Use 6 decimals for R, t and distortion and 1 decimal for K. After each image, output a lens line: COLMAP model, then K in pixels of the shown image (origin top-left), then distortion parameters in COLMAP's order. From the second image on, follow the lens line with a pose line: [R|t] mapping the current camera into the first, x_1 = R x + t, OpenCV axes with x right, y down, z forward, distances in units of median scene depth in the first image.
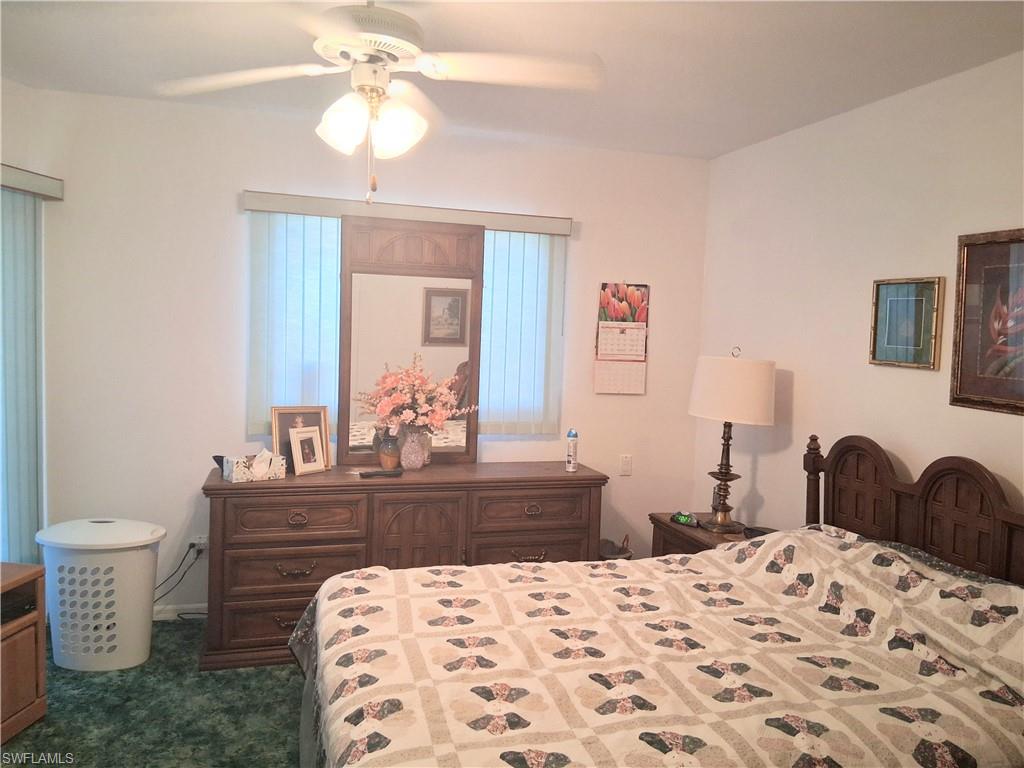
lens RADIAL K [[777.8, 0, 515.1], [0, 777.8, 380.2], [0, 0, 1]] dist [0.122429, -0.211801]
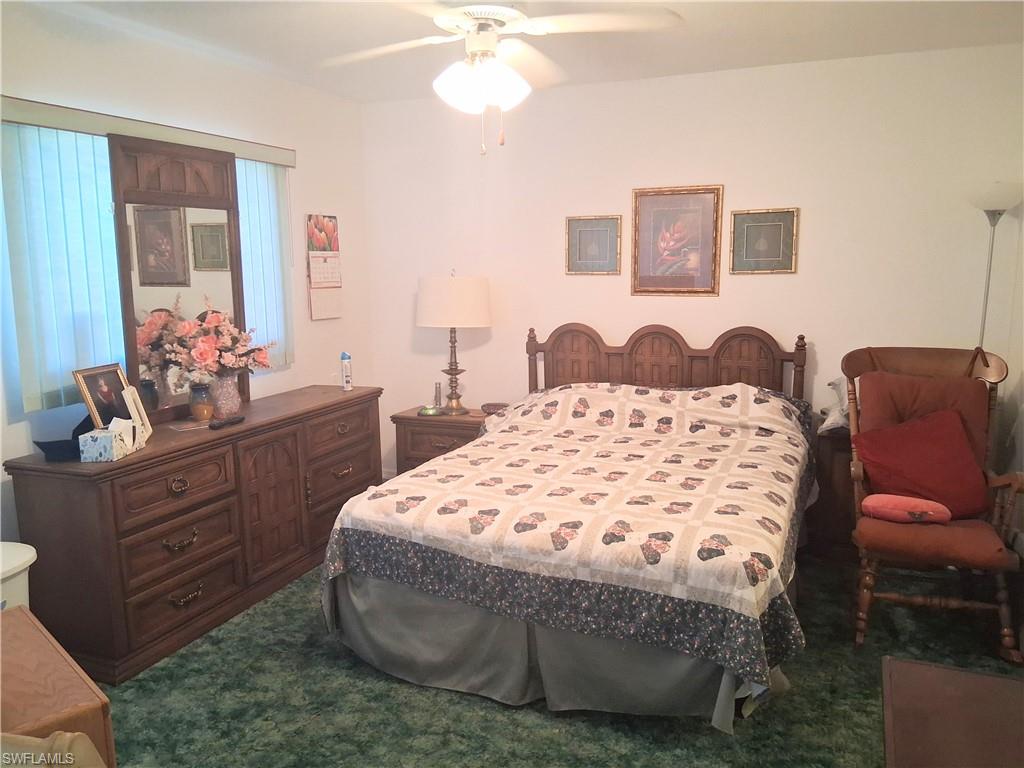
lens RADIAL K [[777.8, 0, 515.1], [0, 777.8, 380.2], [0, 0, 1]] dist [0.122429, -0.211801]
pose [[0.621125, -0.161941, 0.766798, -0.724383], [0.088225, 0.986647, 0.136906, -0.031650], [-0.778730, -0.017385, 0.627119, 0.145685]]
